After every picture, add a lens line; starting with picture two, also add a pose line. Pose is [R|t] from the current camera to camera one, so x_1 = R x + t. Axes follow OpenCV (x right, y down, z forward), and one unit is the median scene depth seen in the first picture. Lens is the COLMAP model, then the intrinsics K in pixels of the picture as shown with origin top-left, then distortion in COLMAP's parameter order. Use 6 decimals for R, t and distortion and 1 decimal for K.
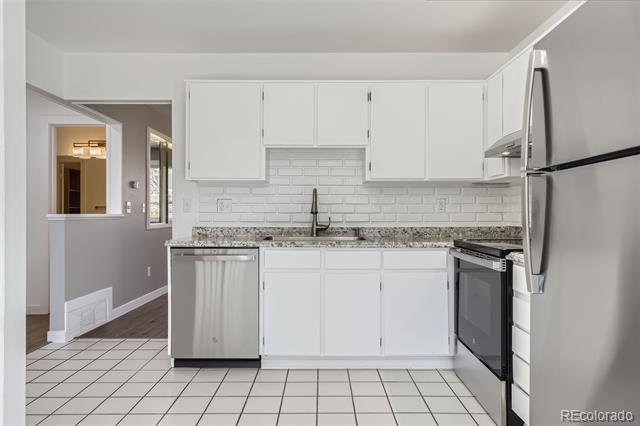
lens RADIAL K [[413.3, 0, 315.9], [0, 413.3, 214.6], [0, 0, 1]] dist [0.006636, 0.005207]
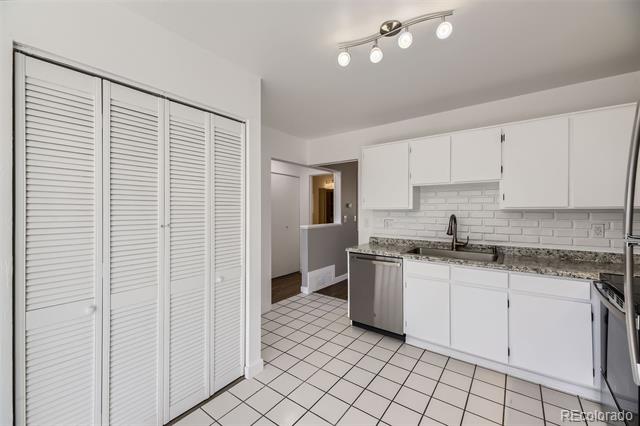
lens RADIAL K [[259.6, 0, 316.6], [0, 259.6, 209.3], [0, 0, 1]] dist [0.011802, -0.002185]
pose [[0.801306, -0.003367, -0.598245, 0.138682], [0.000733, 0.999989, -0.004646, -0.073123], [0.598254, 0.003284, 0.801300, 0.079436]]
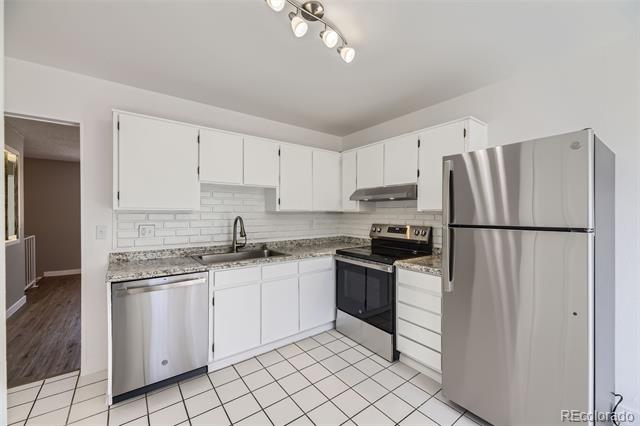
lens RADIAL K [[259.6, 0, 320.1], [0, 259.6, 214.0], [0, 0, 1]] dist [0.011802, -0.002185]
pose [[0.792866, -0.003501, 0.609386, -0.284882], [-0.000575, 0.999979, 0.006494, -0.072749], [-0.609396, -0.005500, 0.792847, 0.186884]]
